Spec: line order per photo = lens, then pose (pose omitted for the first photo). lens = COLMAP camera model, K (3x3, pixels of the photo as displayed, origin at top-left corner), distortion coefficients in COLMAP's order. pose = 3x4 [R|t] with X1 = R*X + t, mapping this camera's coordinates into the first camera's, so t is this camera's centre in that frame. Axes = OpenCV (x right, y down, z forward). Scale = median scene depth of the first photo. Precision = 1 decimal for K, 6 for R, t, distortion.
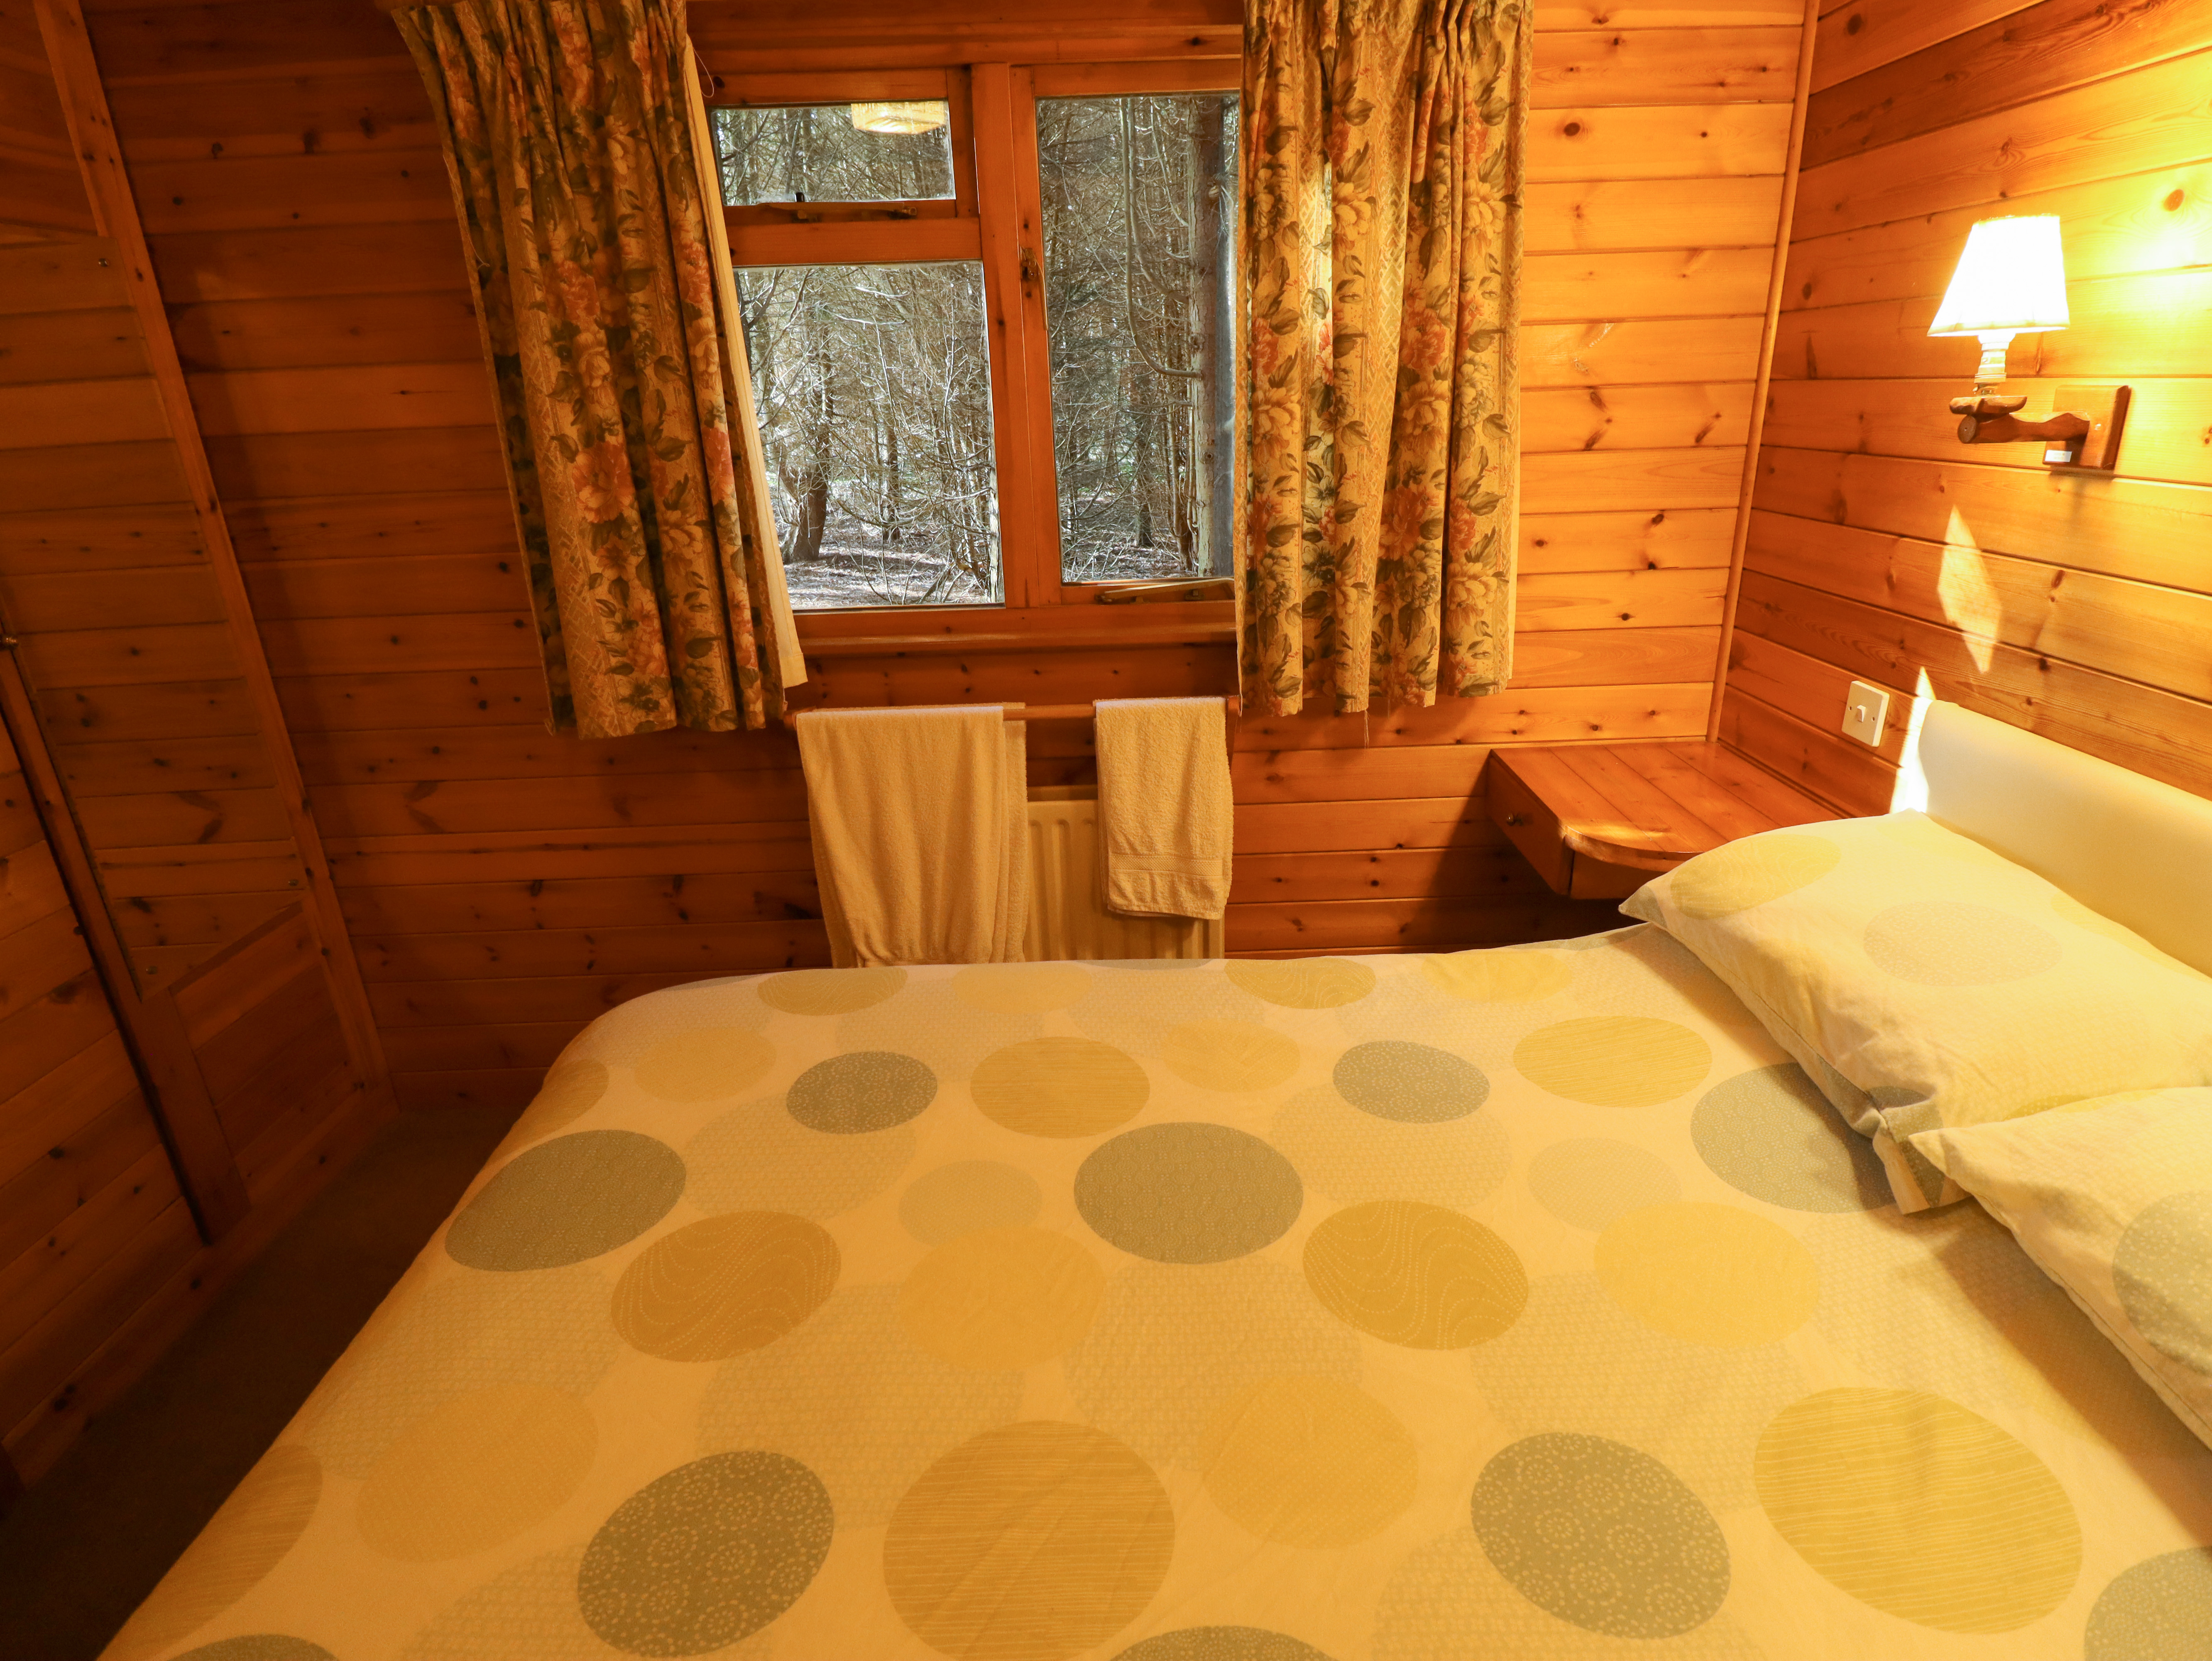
lens RADIAL K [[1167.1, 0, 1109.2], [0, 1167.1, 828.8], [0, 0, 1]] dist [-0.000002, -0.011600]
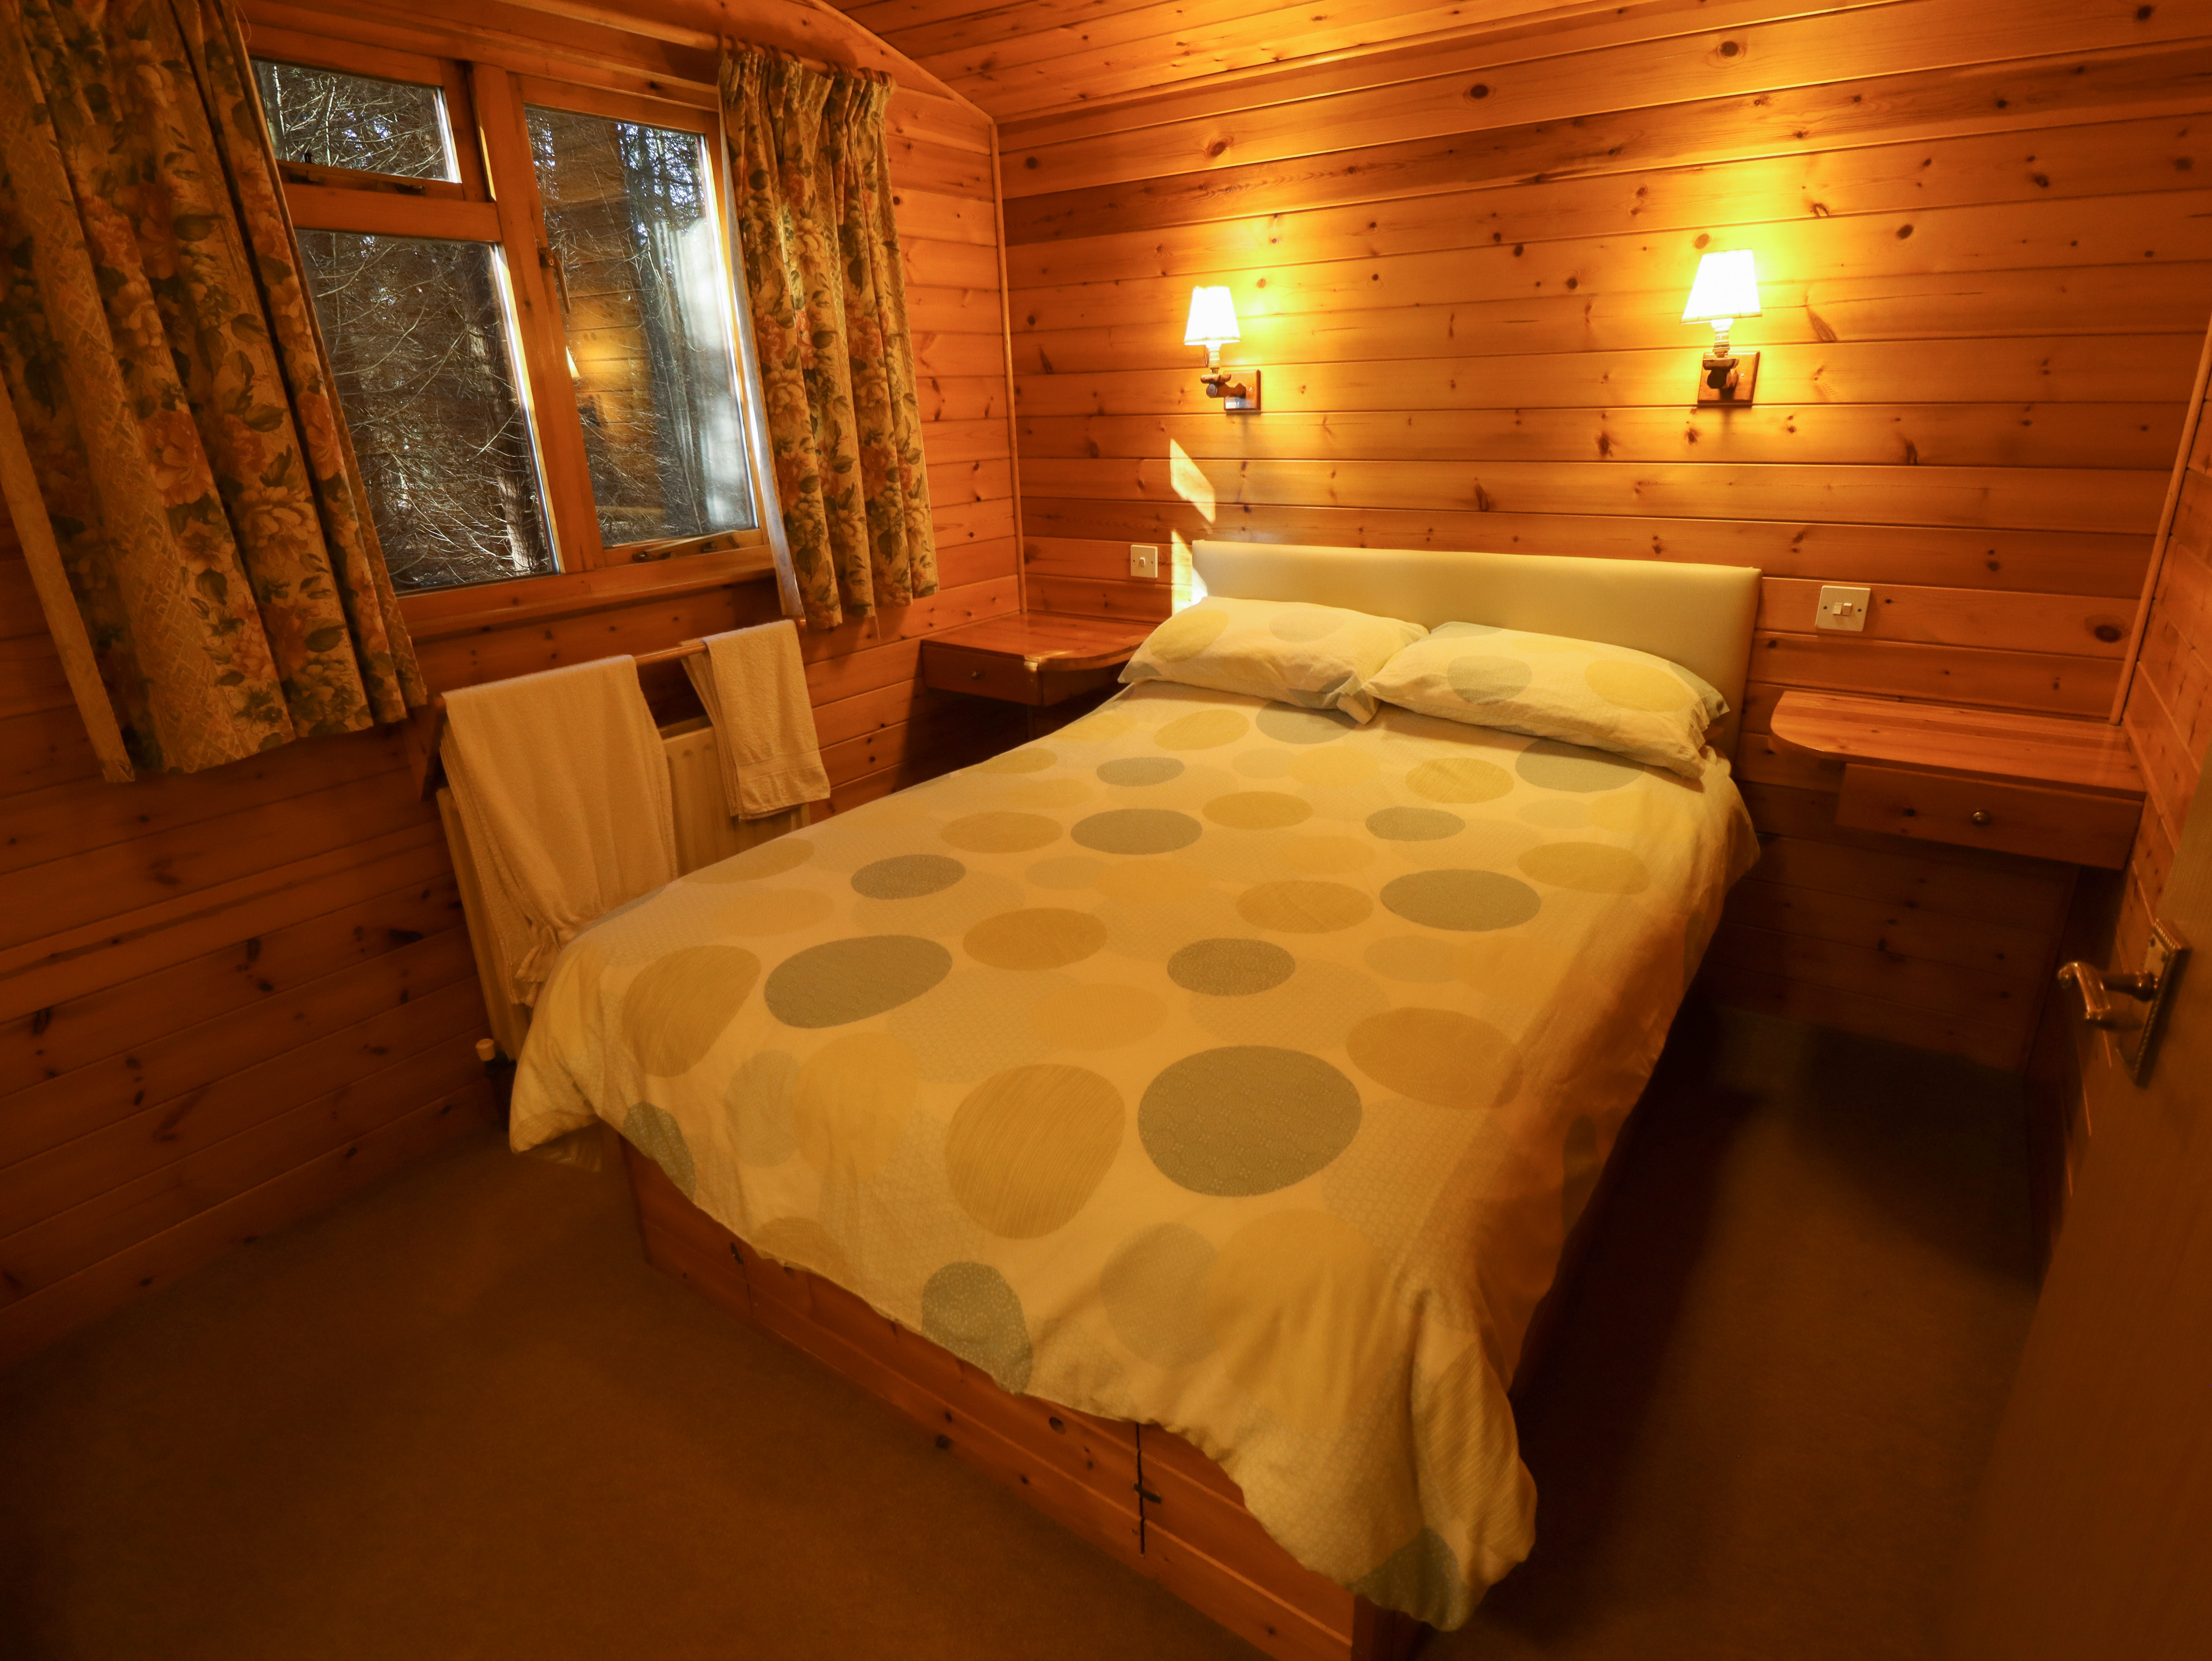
lens RADIAL K [[1167.1, 0, 1134.1], [0, 1167.1, 840.1], [0, 0, 1]] dist [-0.000002, -0.011600]
pose [[0.566198, -0.279771, 0.775337, -0.798266], [0.298605, 0.946362, 0.123424, 0.073550], [-0.768281, 0.161637, 0.619369, -0.016846]]
